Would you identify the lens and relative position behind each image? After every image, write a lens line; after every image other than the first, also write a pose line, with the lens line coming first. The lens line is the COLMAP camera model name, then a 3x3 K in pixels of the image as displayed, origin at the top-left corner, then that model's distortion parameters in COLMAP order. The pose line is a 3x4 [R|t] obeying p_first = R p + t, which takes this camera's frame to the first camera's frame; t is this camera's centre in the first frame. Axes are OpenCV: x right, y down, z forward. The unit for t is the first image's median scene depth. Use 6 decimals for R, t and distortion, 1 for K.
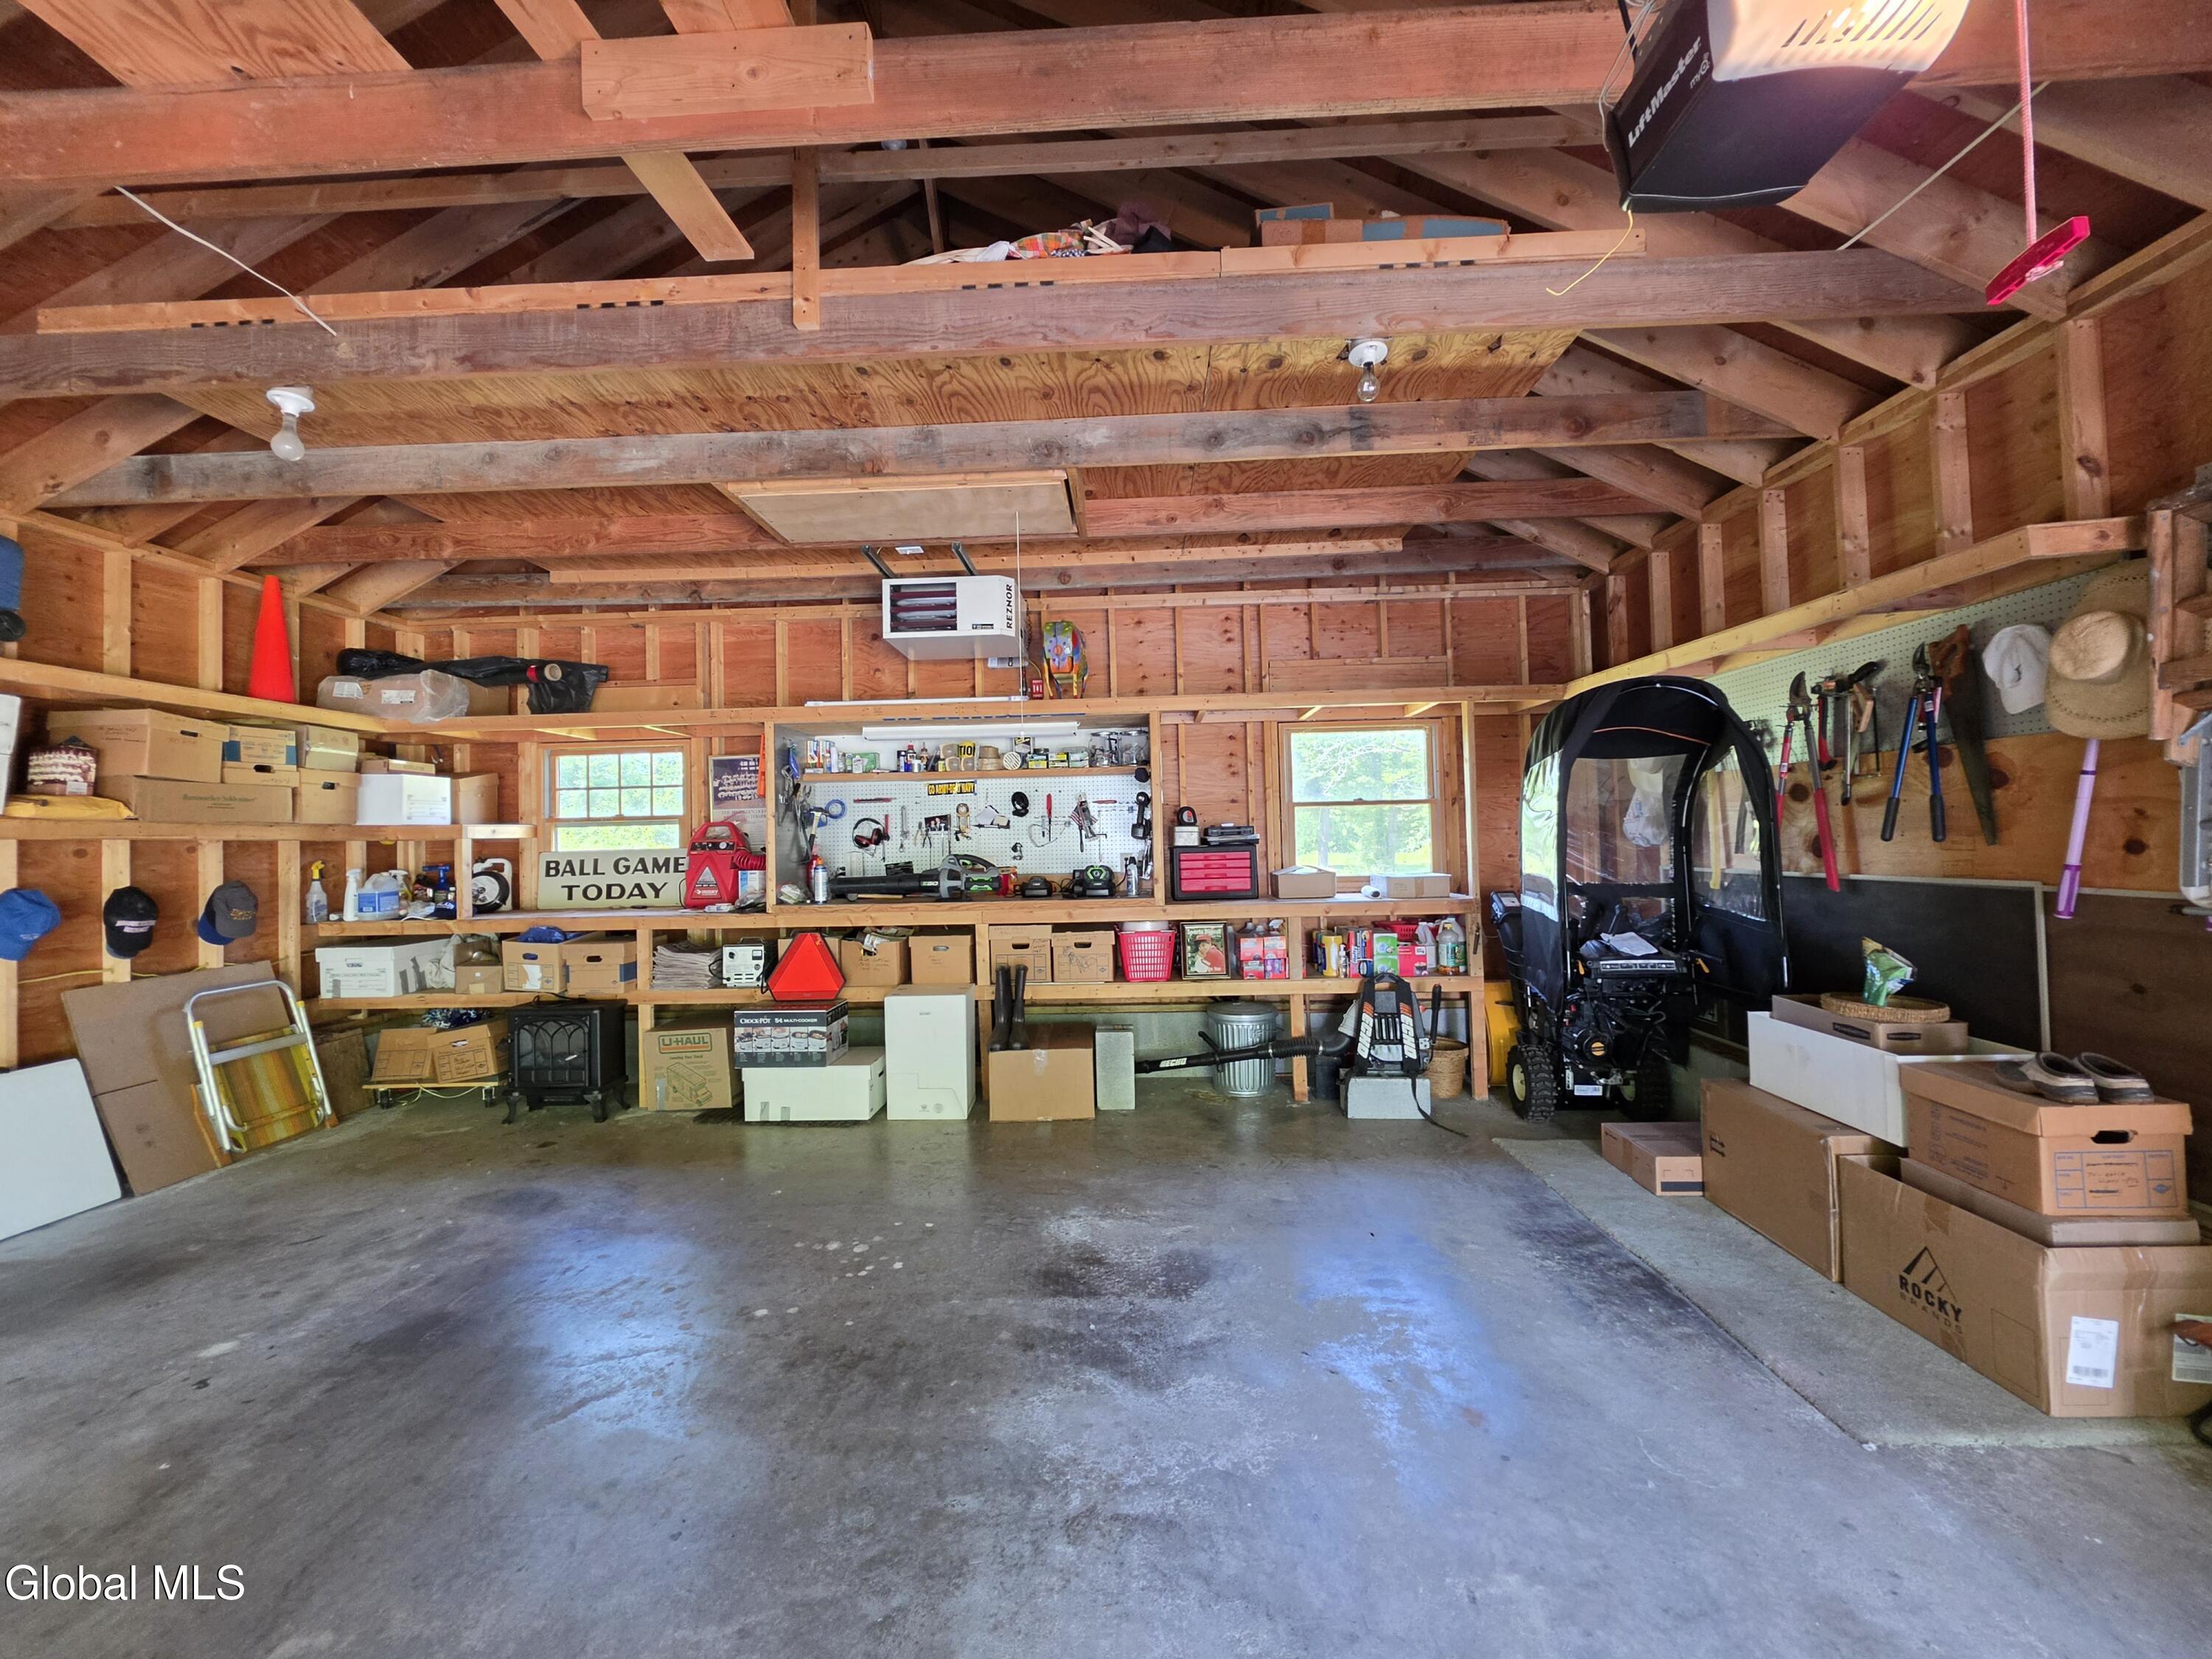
lens RADIAL K [[895.3, 0, 1102.9], [0, 895.3, 817.9], [0, 0, 1]] dist [-0.002684, 0.000278]
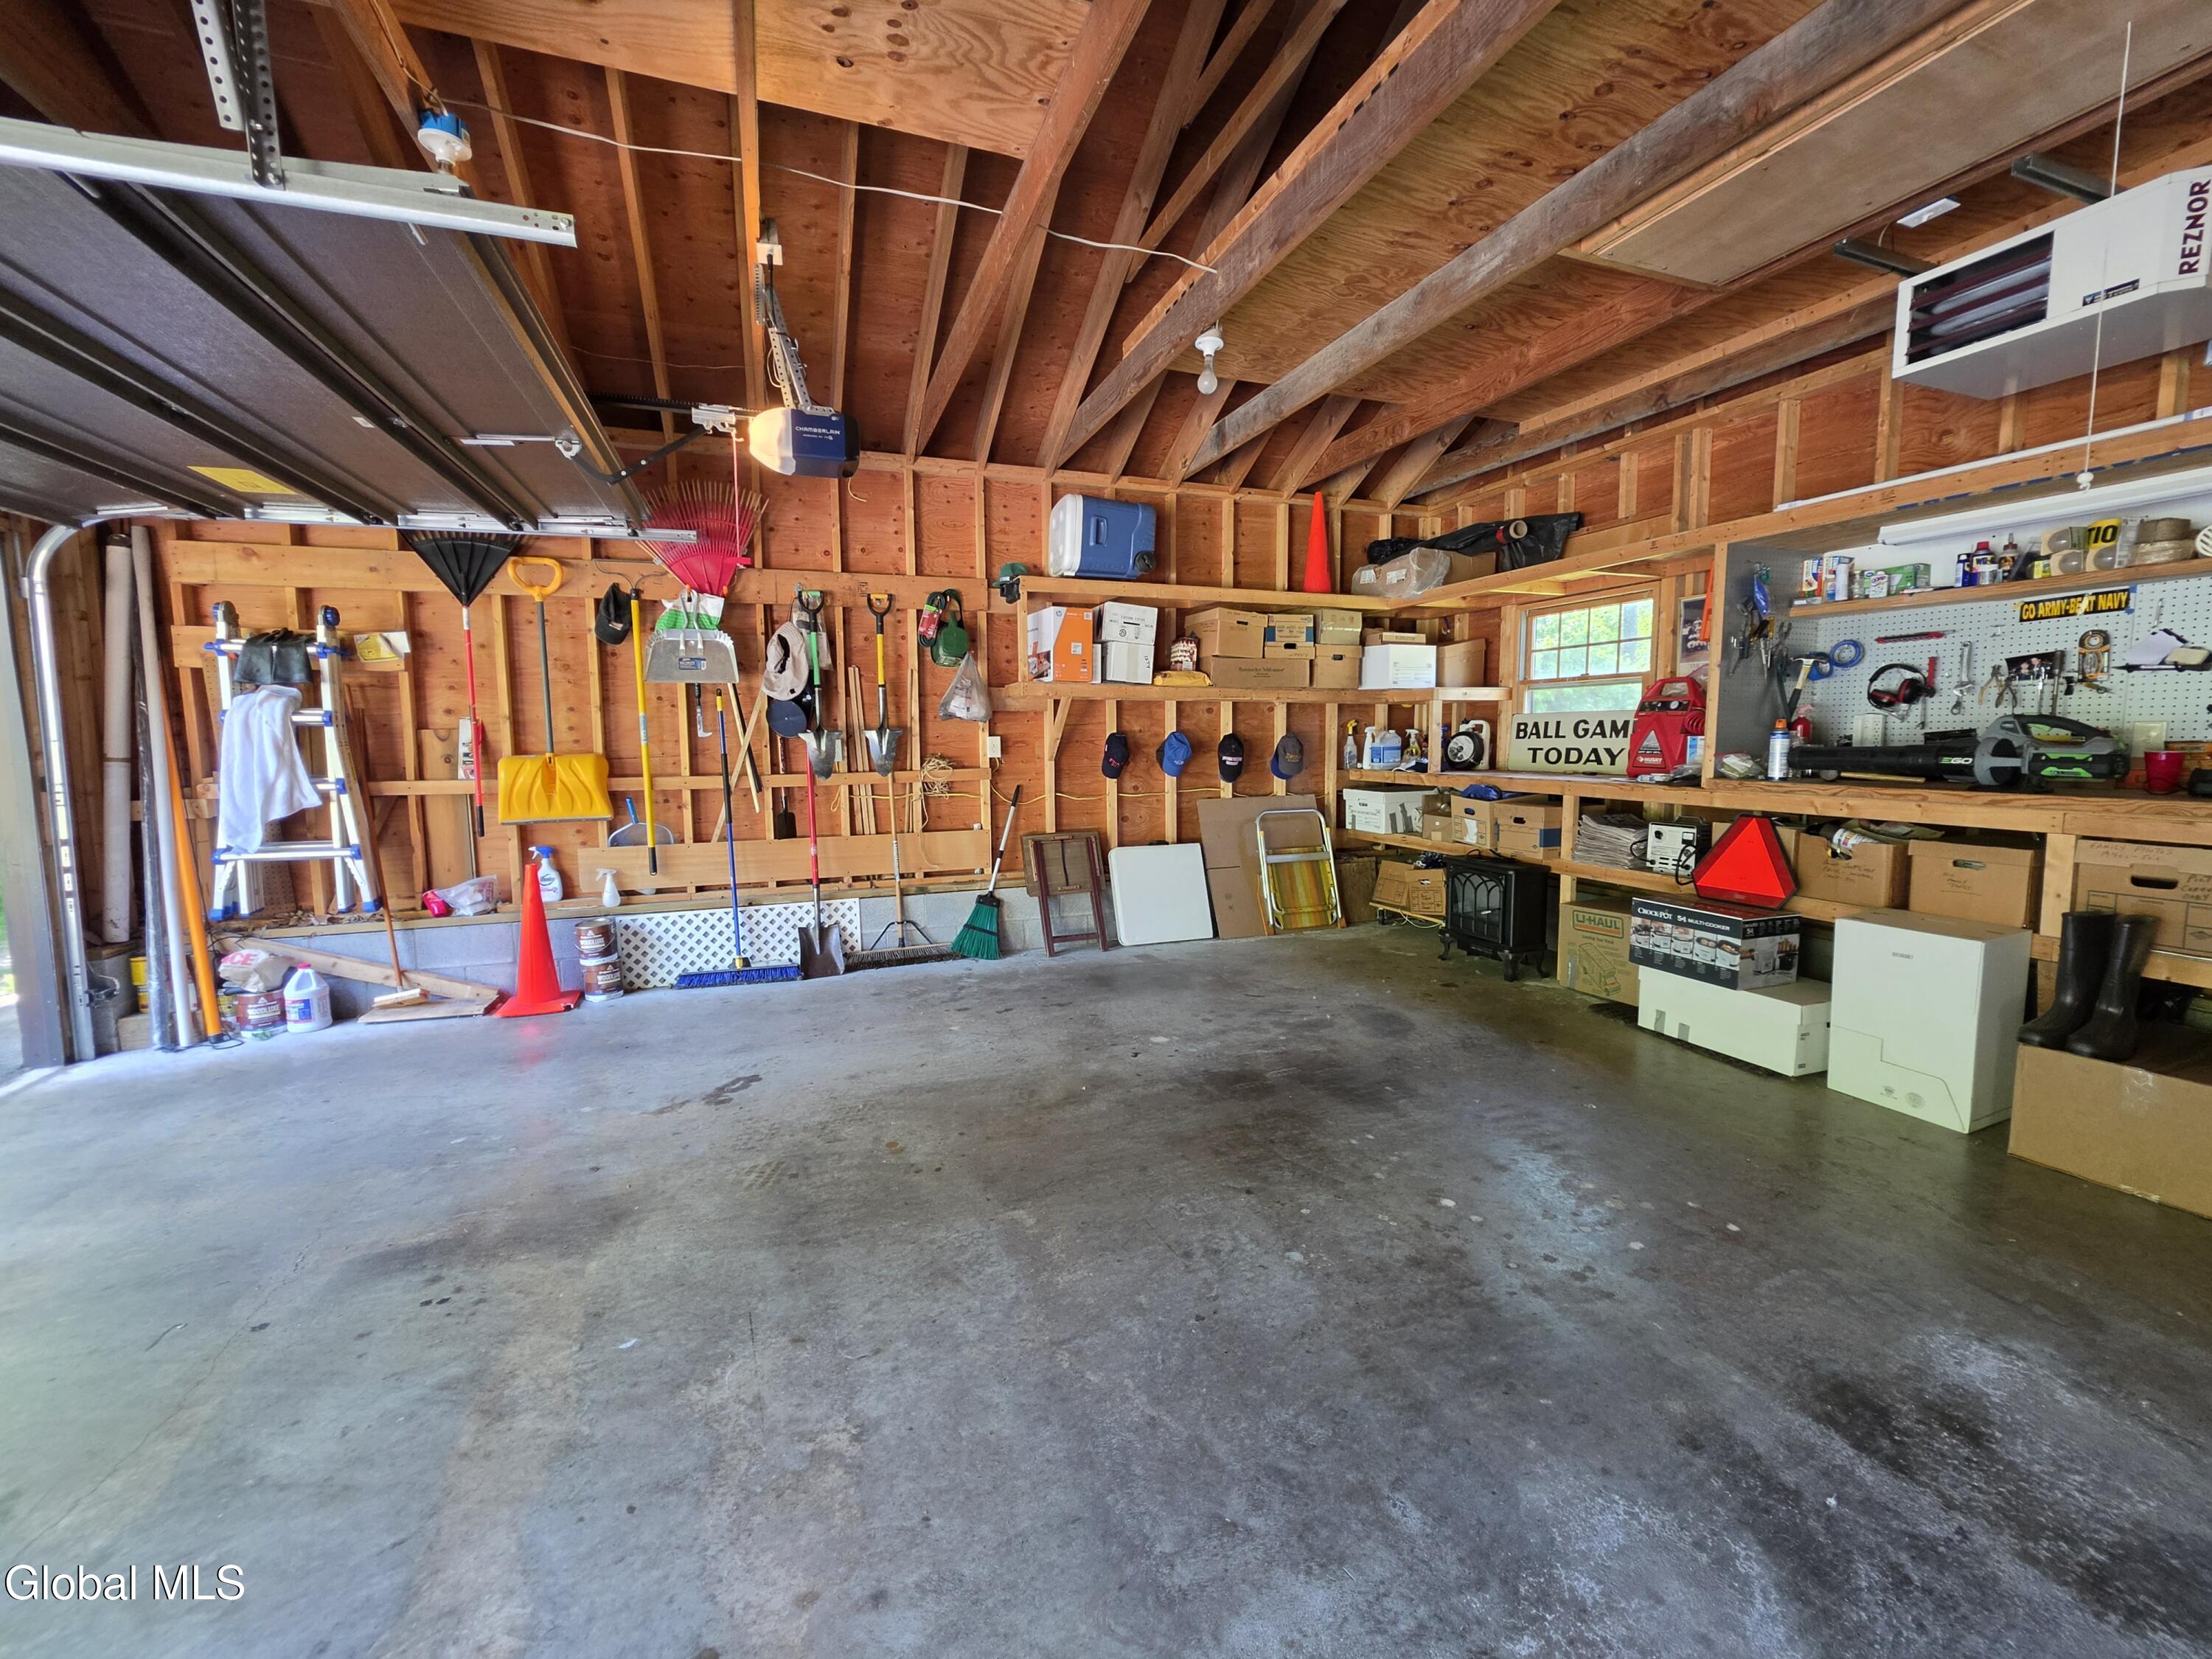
lens RADIAL K [[895.3, 0, 1102.9], [0, 895.3, 817.9], [0, 0, 1]] dist [-0.002684, 0.000278]
pose [[0.384266, 0.106754, -0.917030, 0.158005], [0.018397, 0.992210, 0.123214, 0.024262], [0.923039, -0.064217, 0.379308, 0.198844]]
